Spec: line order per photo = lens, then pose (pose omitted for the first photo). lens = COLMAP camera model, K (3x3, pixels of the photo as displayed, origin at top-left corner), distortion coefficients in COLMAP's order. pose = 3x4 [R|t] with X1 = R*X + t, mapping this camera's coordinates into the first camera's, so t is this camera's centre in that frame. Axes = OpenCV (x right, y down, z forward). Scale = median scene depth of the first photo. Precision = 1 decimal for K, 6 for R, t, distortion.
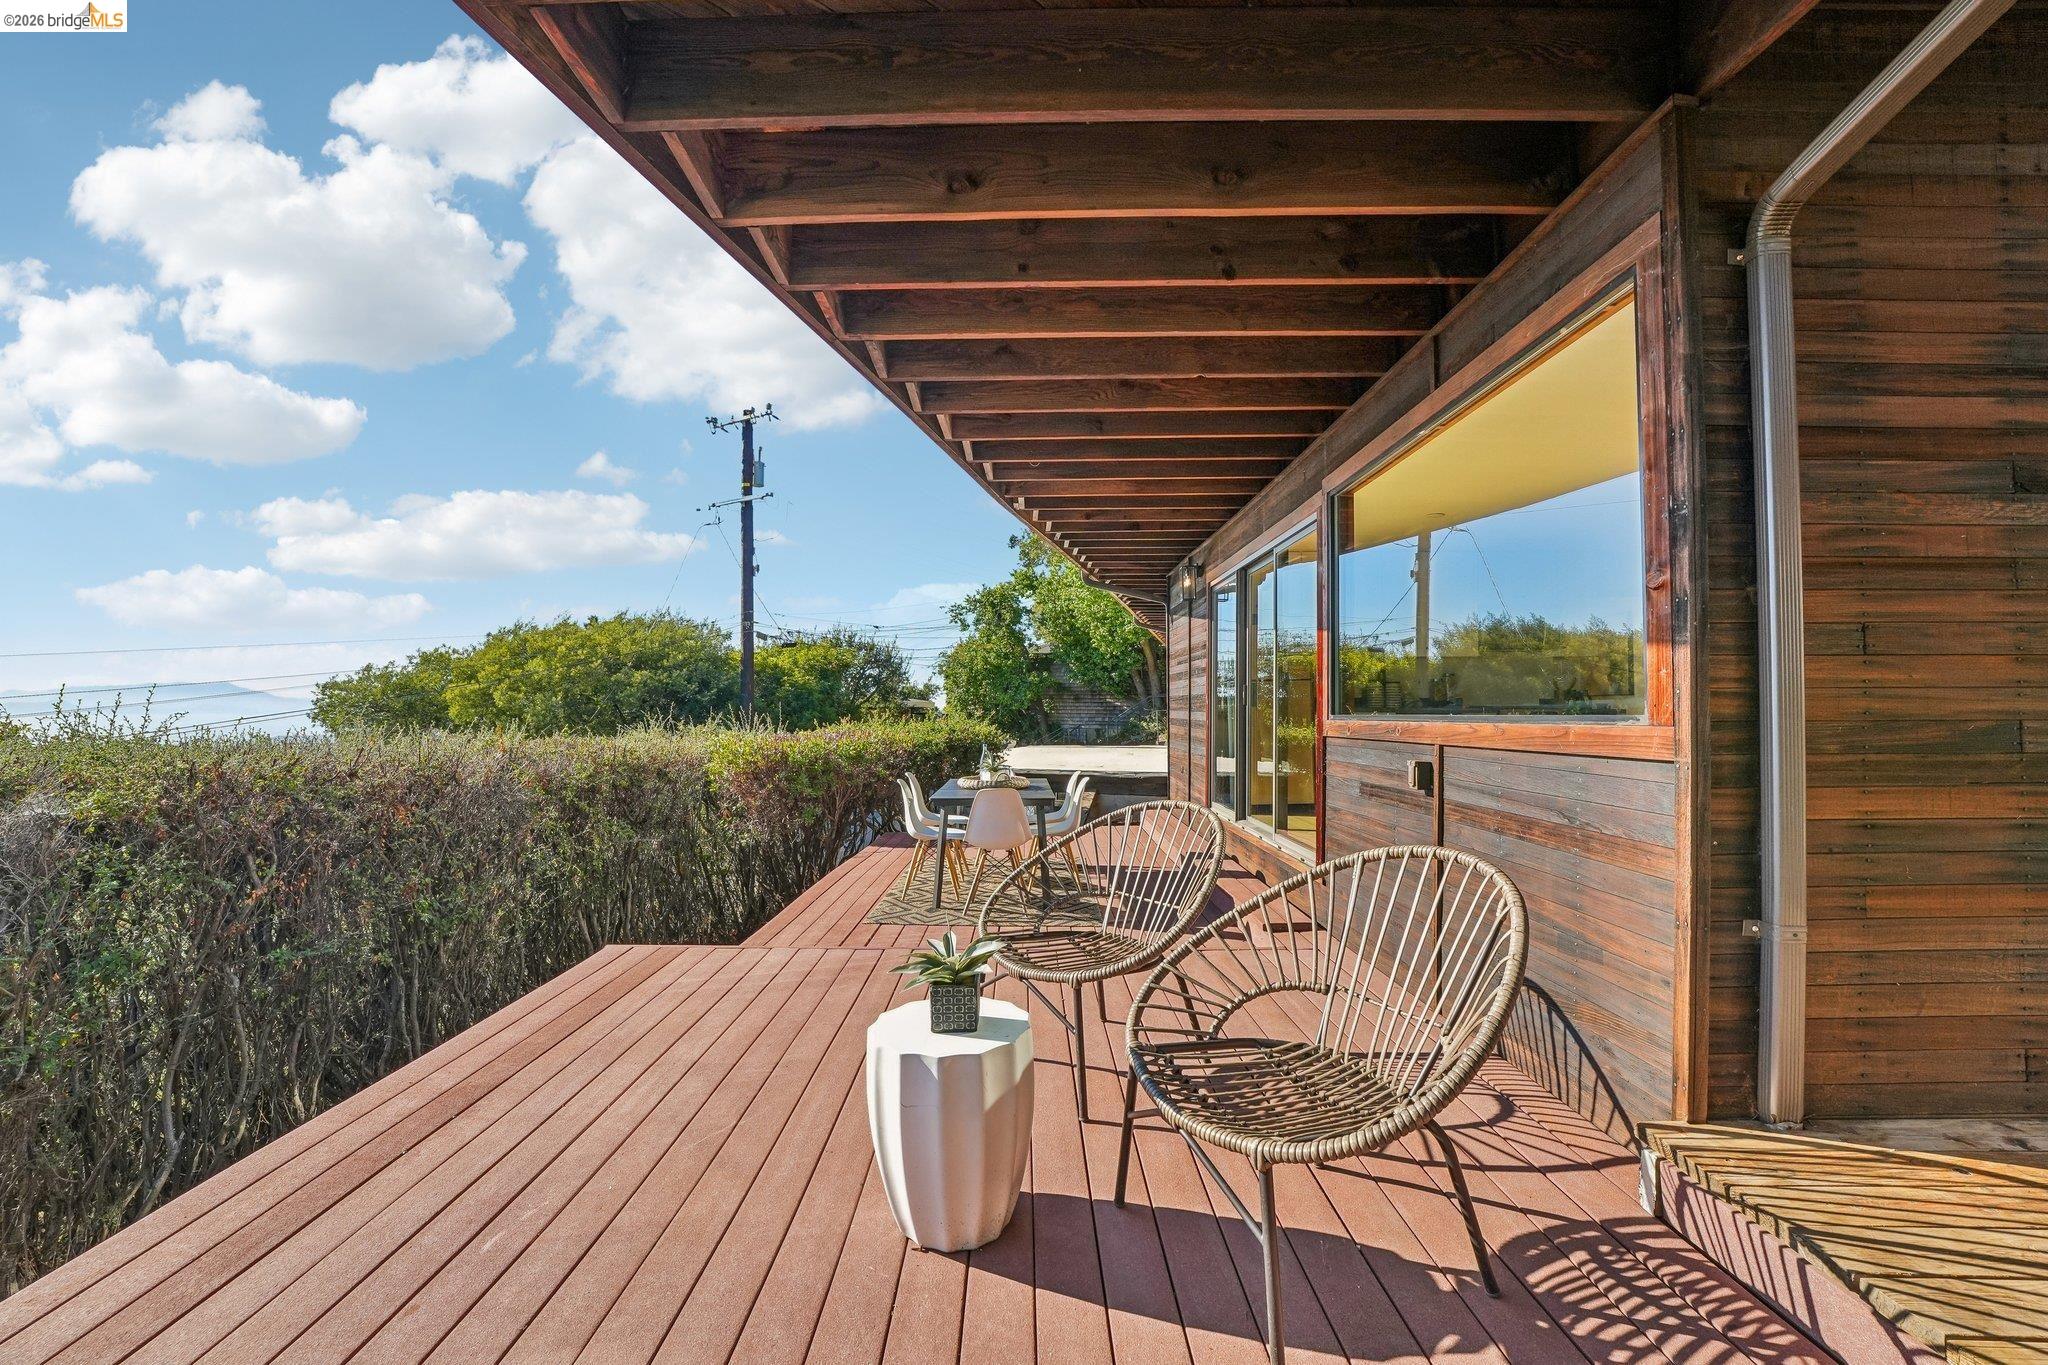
lens RADIAL K [[831.7, 0, 1024.0], [0, 831.7, 682.5], [0, 0, 1]] dist [-0.018341, 0.000002]
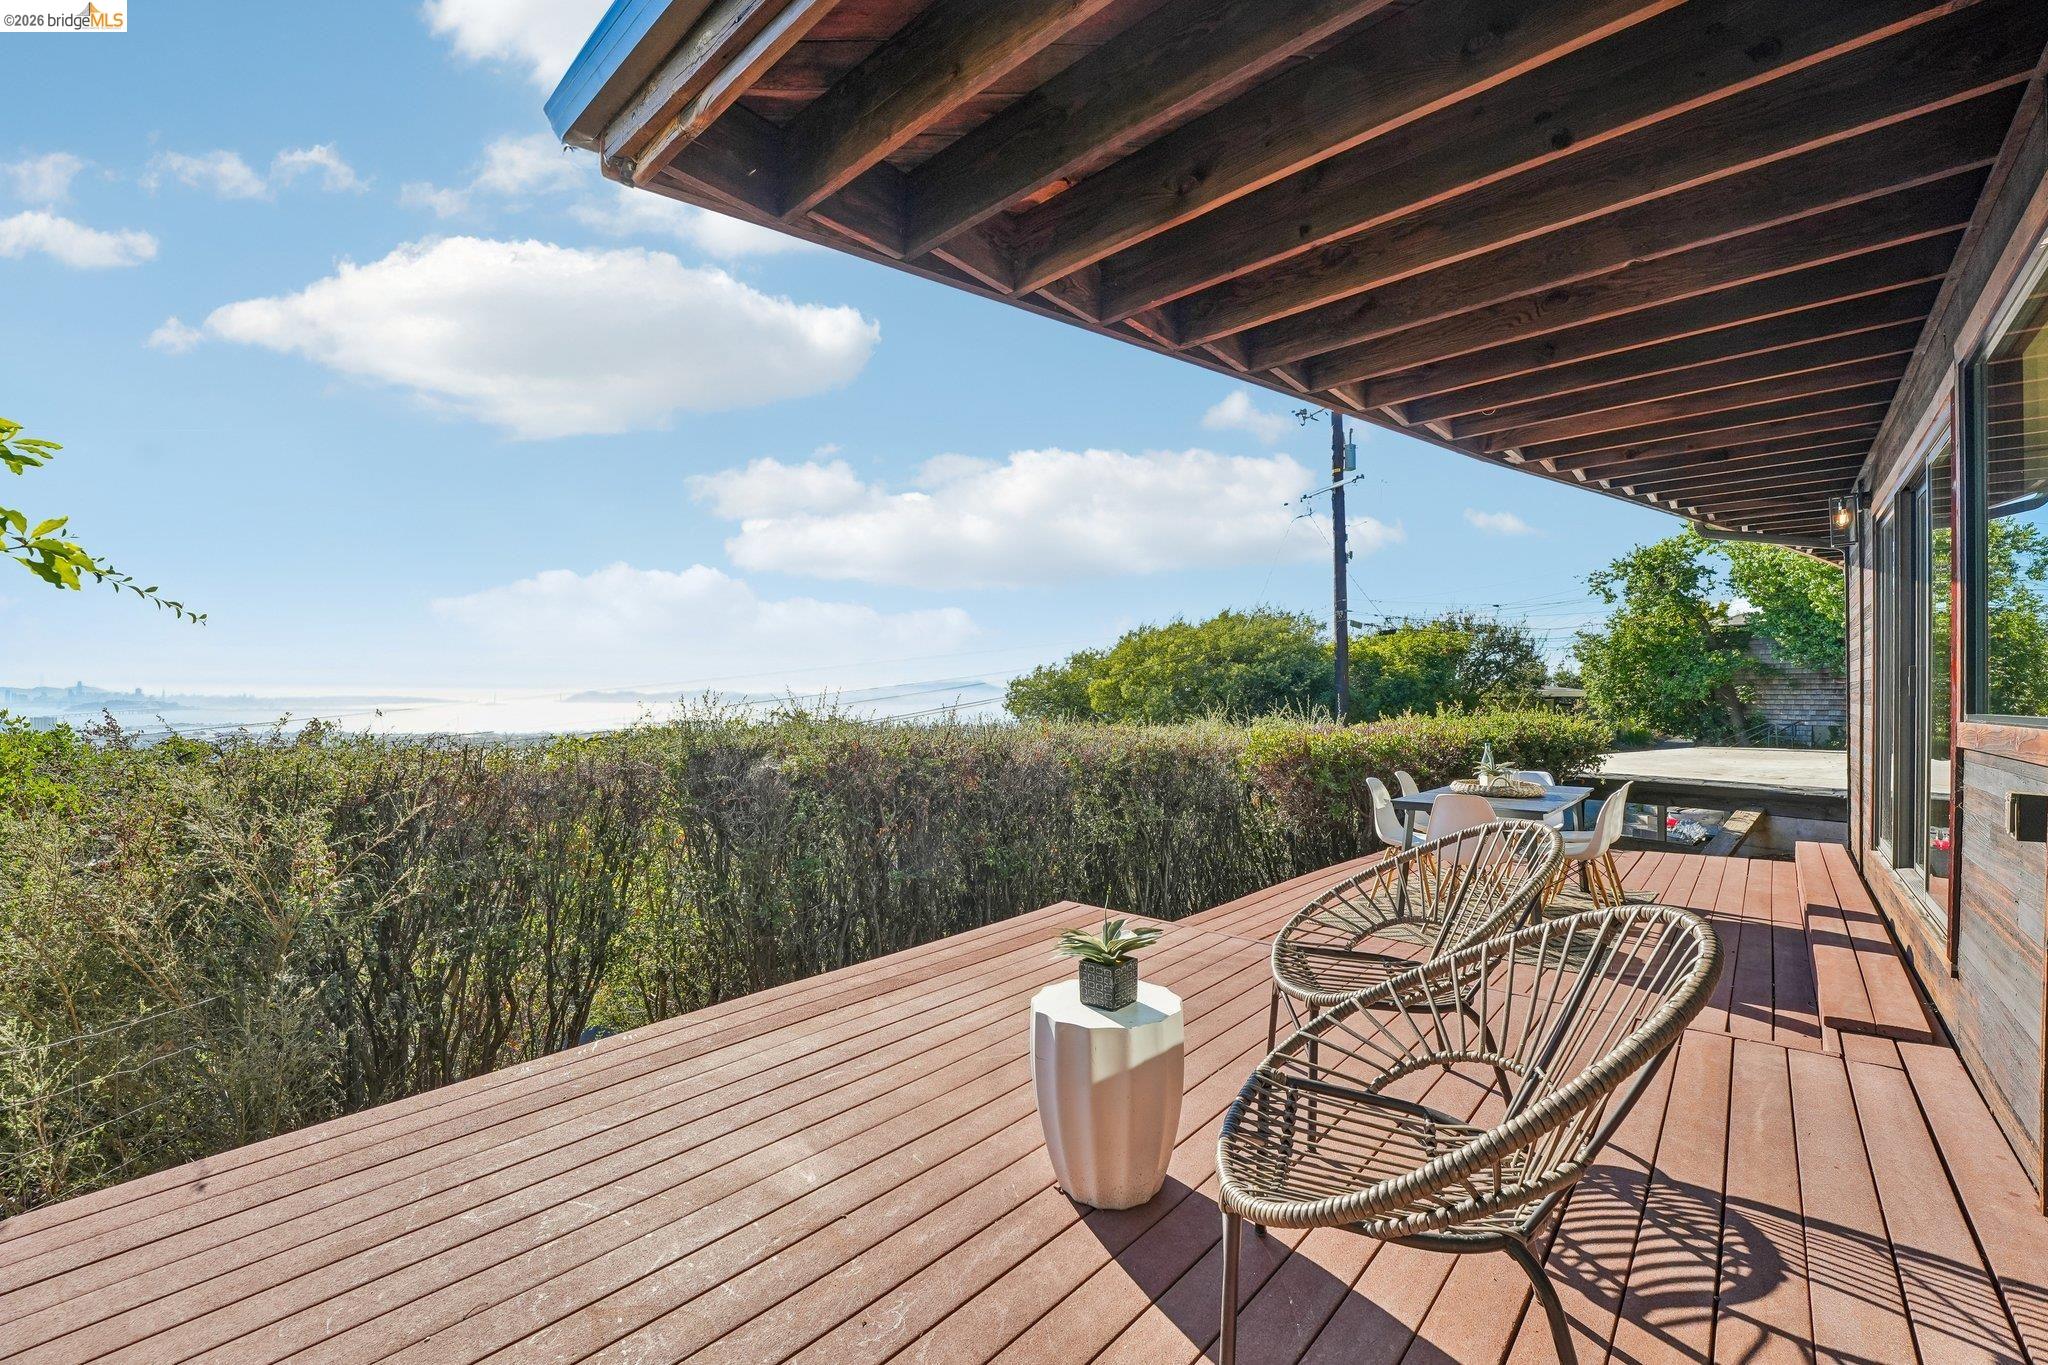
lens RADIAL K [[840.3, 0, 1019.3], [0, 840.3, 689.3], [0, 0, 1]] dist [-0.025958, 0.000660]
pose [[0.747689, -0.010161, -0.663971, 0.119832], [0.023452, 0.999663, 0.011111, -0.001661], [0.663634, -0.023879, 0.747676, 0.026799]]
